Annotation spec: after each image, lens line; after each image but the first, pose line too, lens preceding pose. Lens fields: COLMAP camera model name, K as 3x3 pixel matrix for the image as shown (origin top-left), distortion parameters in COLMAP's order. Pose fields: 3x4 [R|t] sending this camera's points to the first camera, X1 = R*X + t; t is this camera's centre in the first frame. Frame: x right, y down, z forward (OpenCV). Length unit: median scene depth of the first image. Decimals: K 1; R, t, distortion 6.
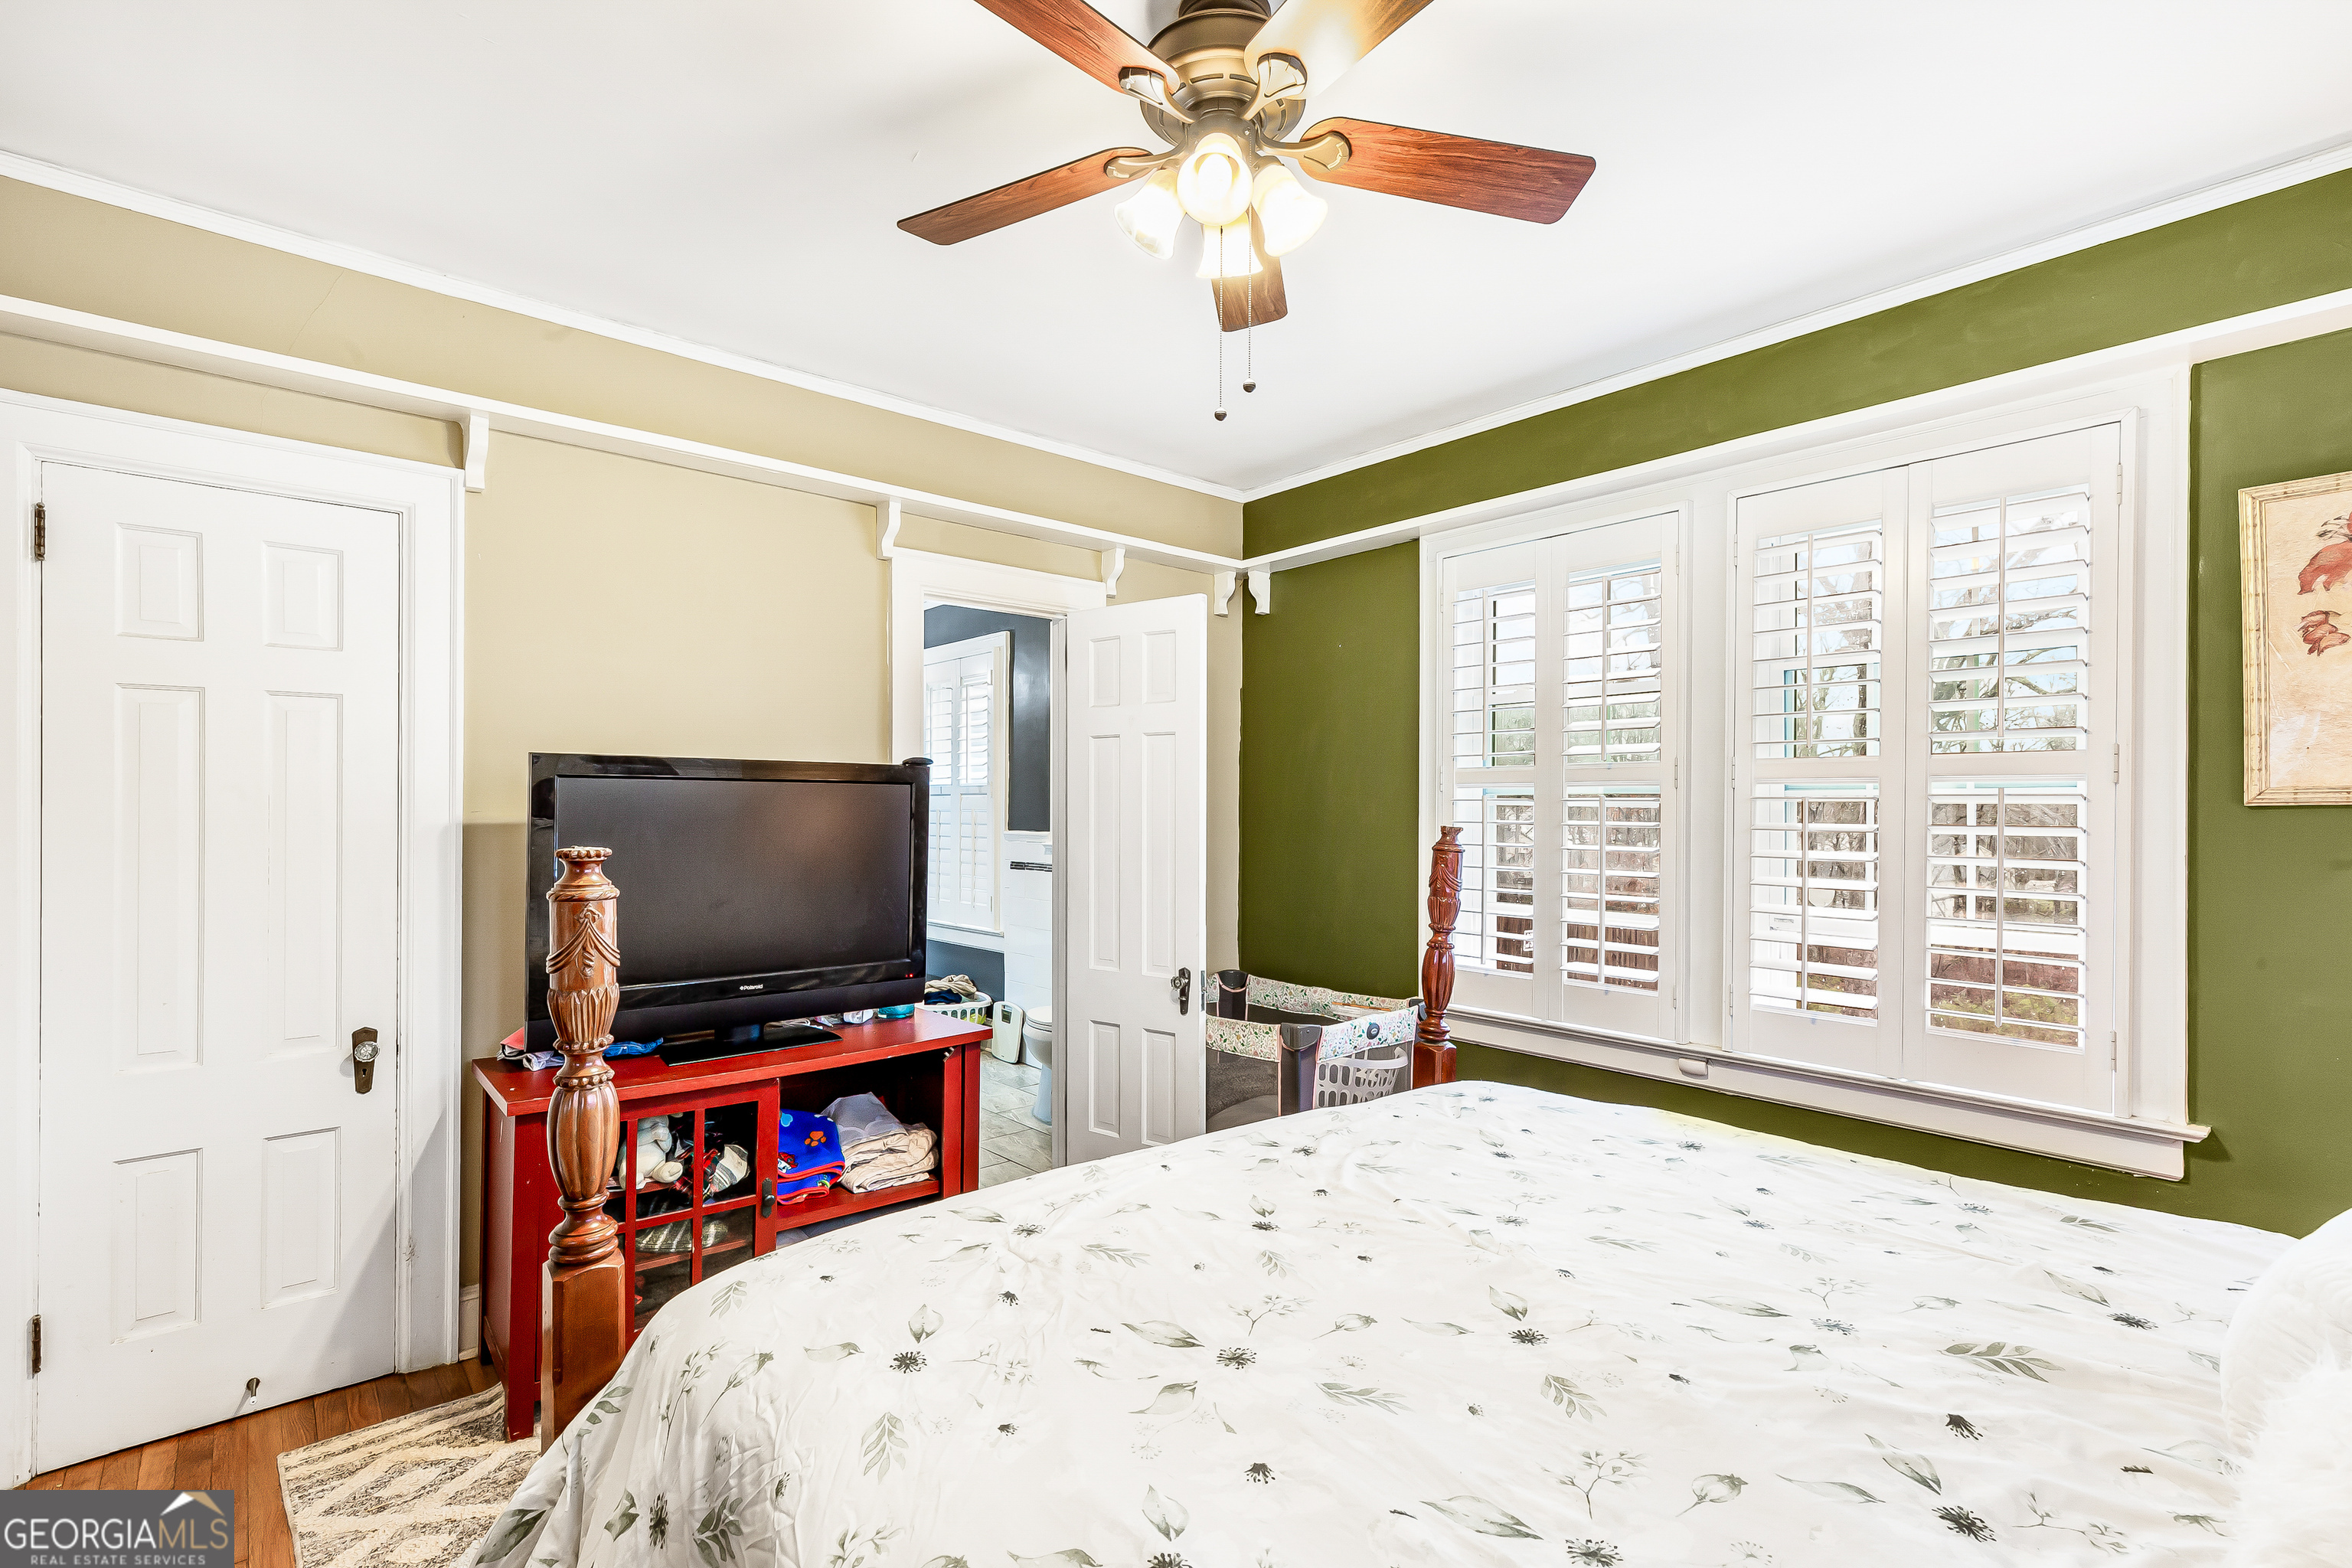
lens RADIAL K [[1082.5, 0, 1183.0], [0, 1082.5, 805.8], [0, 0, 1]] dist [0.012246, -0.002253]
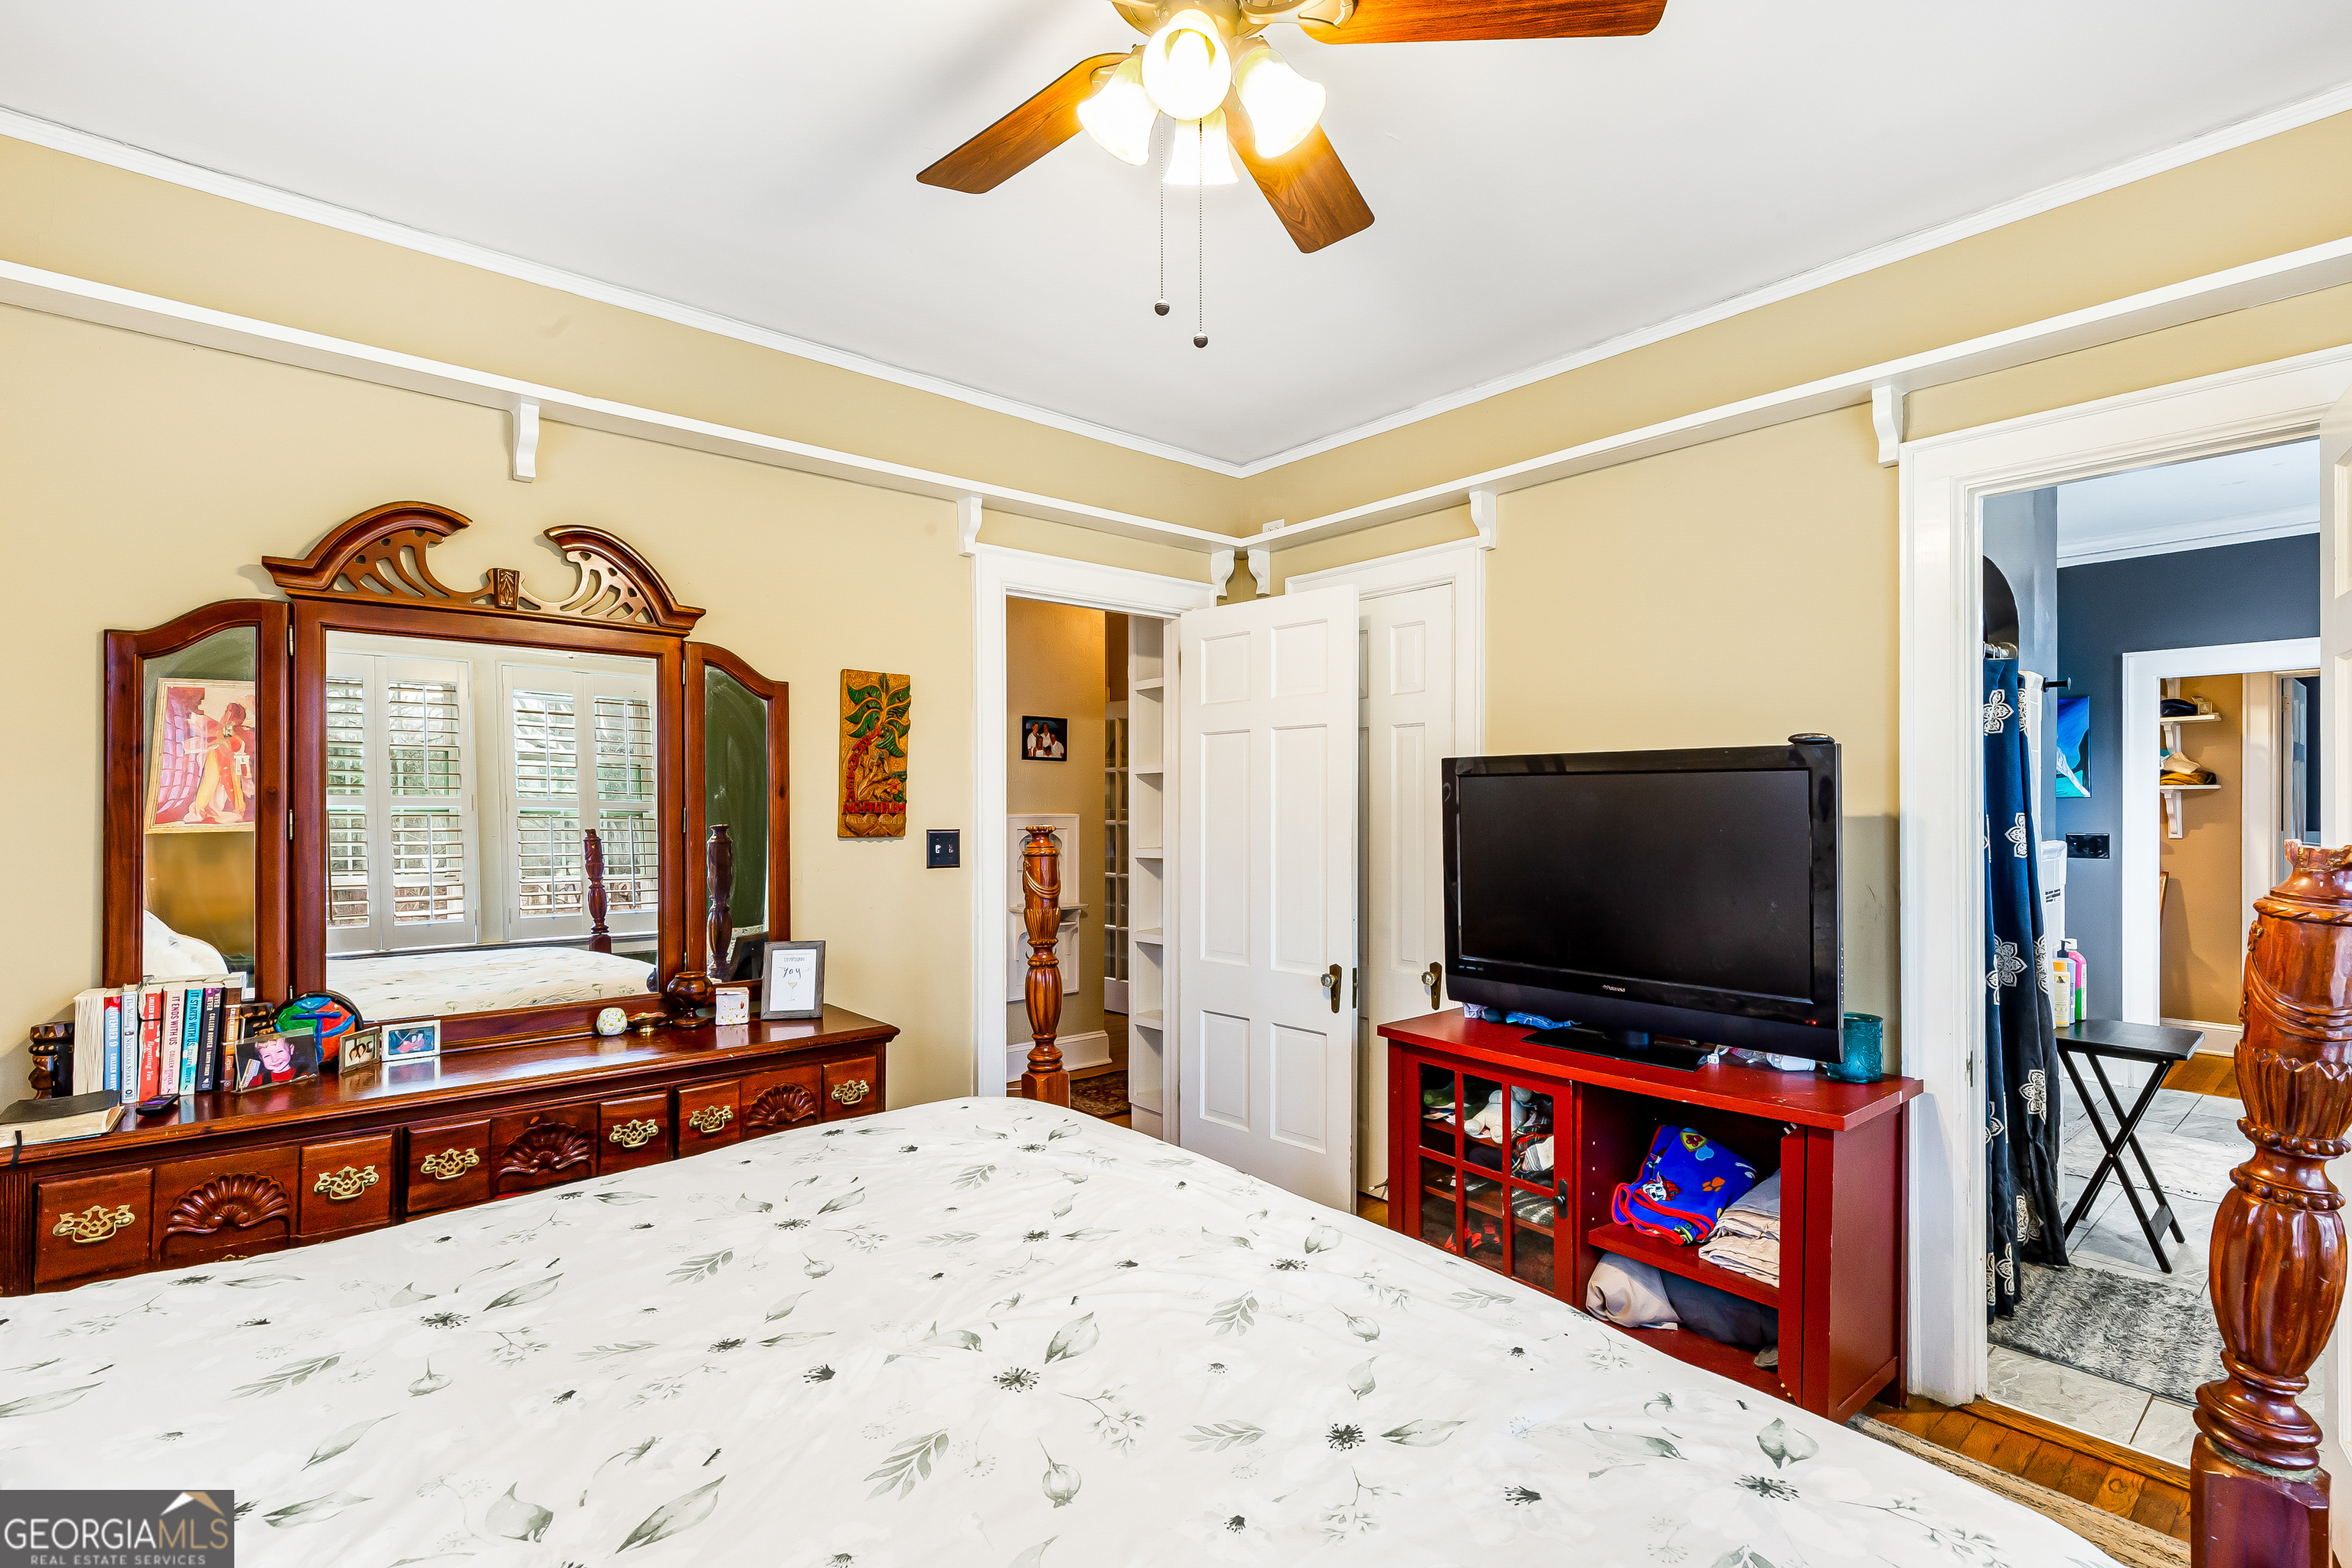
lens RADIAL K [[1082.5, 0, 1181.2], [0, 1082.5, 802.3], [0, 0, 1]] dist [0.012246, -0.002253]
pose [[-0.011803, -0.006417, -0.999910, 0.906231], [0.003871, 0.999972, -0.006463, 0.011980], [0.999923, -0.003947, -0.011778, 1.002802]]
